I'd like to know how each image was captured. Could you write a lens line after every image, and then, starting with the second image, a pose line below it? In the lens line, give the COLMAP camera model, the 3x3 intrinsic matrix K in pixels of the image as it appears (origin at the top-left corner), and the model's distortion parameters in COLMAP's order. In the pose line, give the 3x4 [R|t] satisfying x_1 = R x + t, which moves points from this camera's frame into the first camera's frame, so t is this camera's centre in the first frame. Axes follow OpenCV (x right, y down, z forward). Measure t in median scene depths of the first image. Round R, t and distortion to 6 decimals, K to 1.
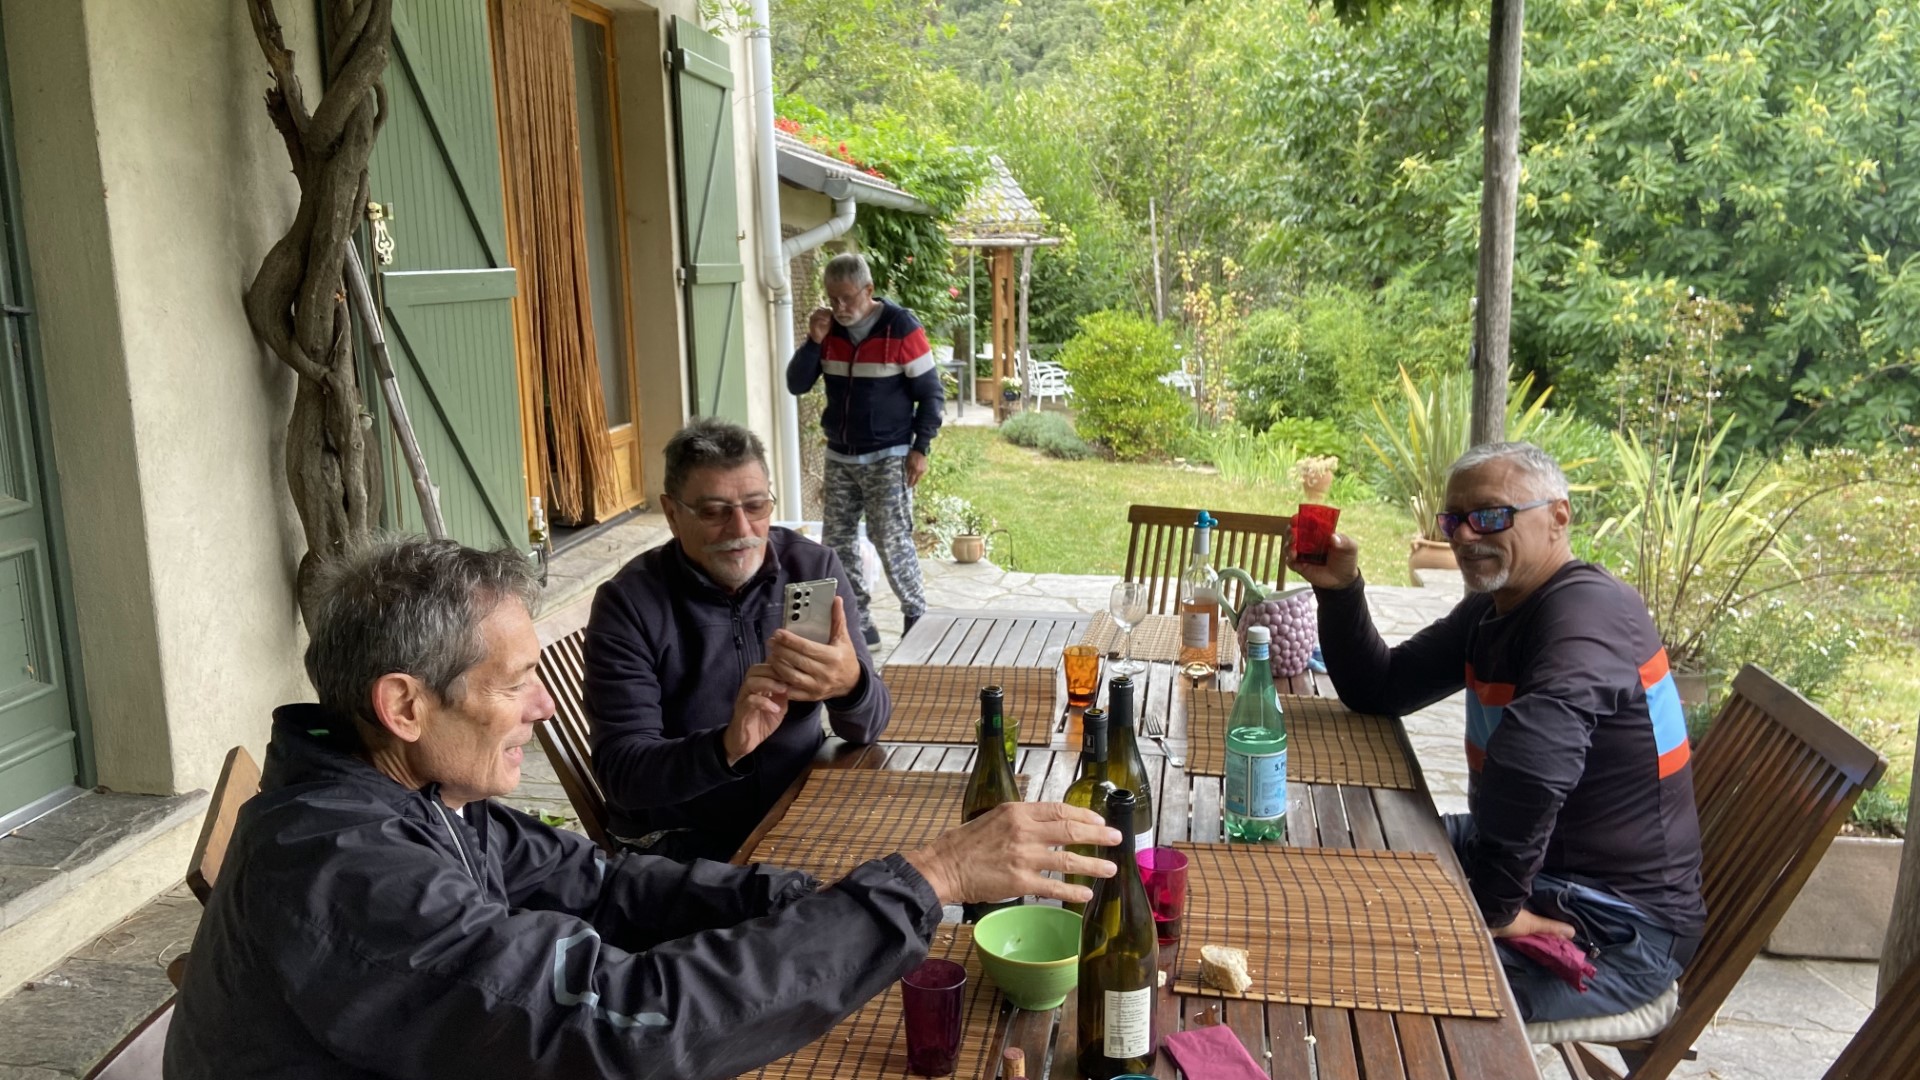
lens RADIAL K [[1436.8, 0, 960.0], [0, 1436.8, 540.0], [0, 0, 1]] dist [0.139898, -0.176215]
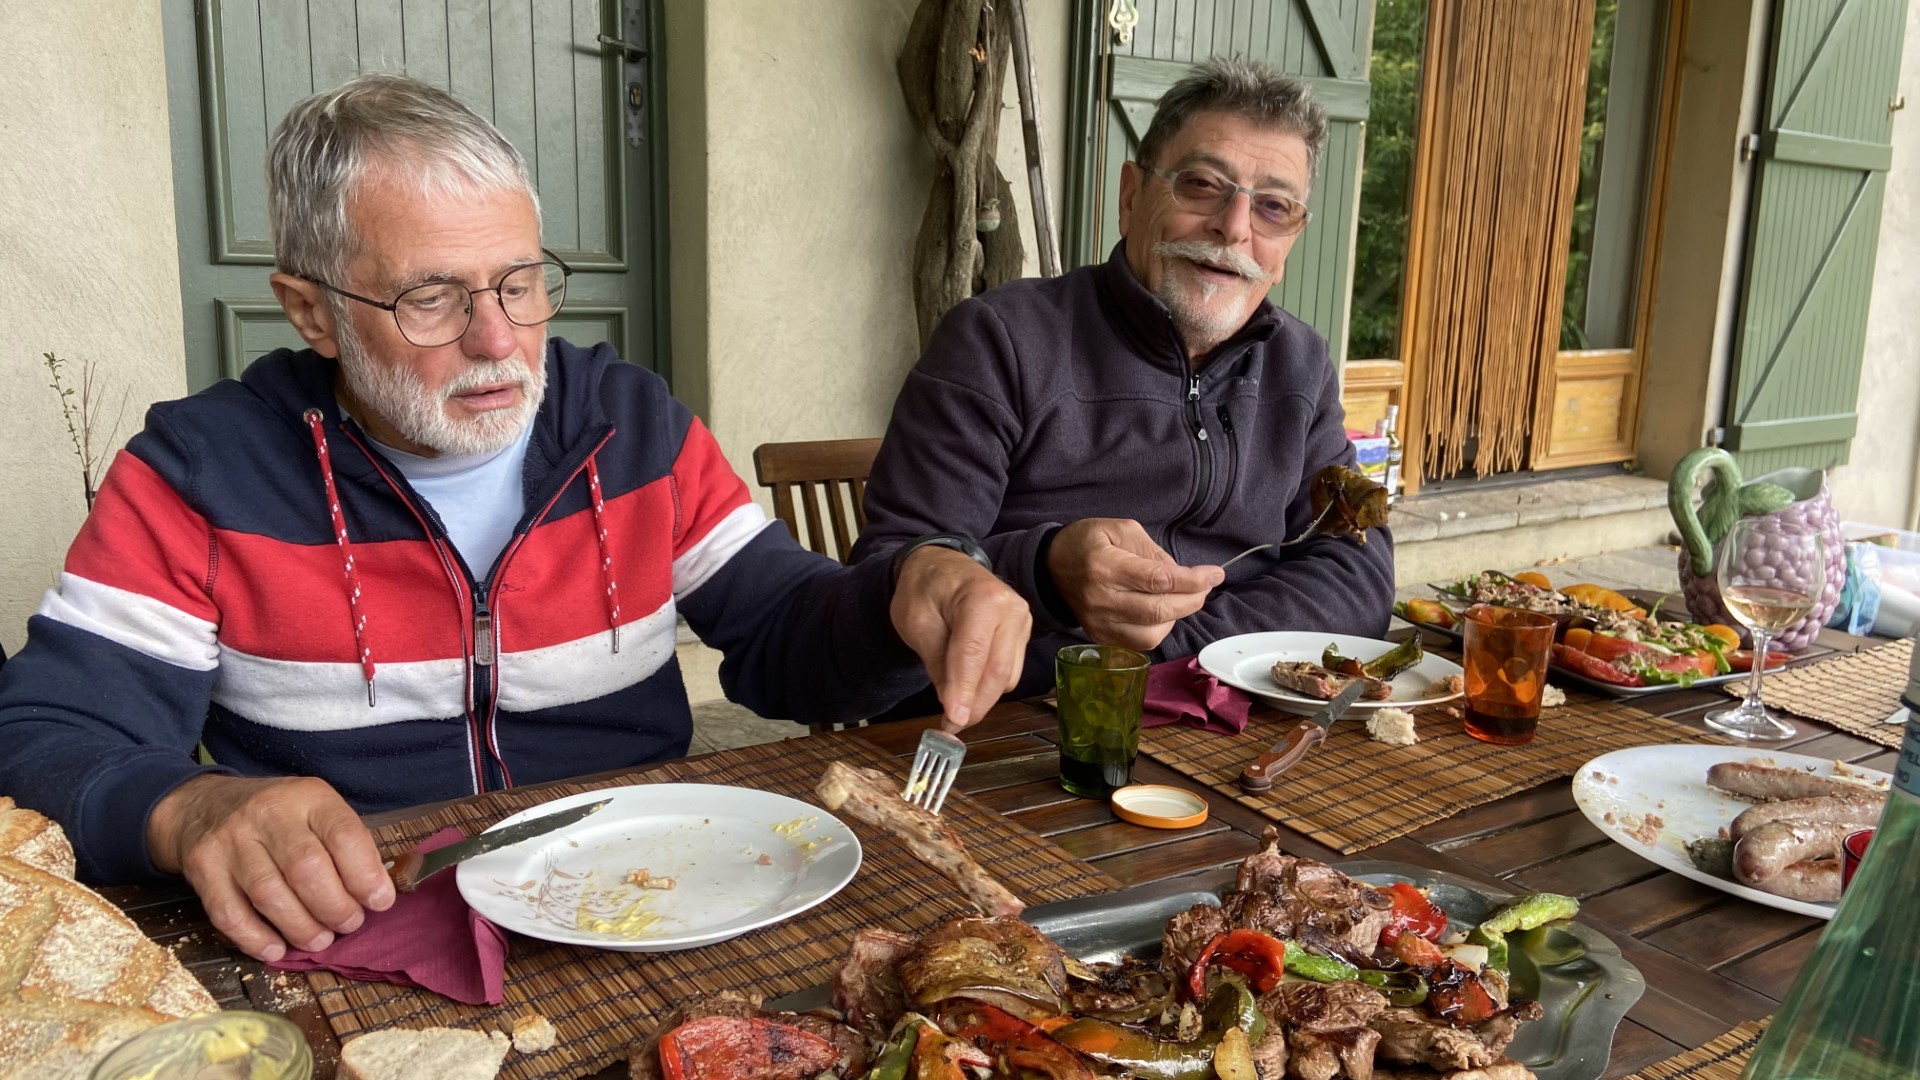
lens RADIAL K [[1436.8, 0, 960.0], [0, 1436.8, 540.0], [0, 0, 1]] dist [0.139898, -0.176215]
pose [[0.675609, 0.171507, -0.717034, 0.183781], [-0.172795, 0.982312, 0.072146, 0.039062], [0.716724, 0.075157, 0.693295, 0.467214]]
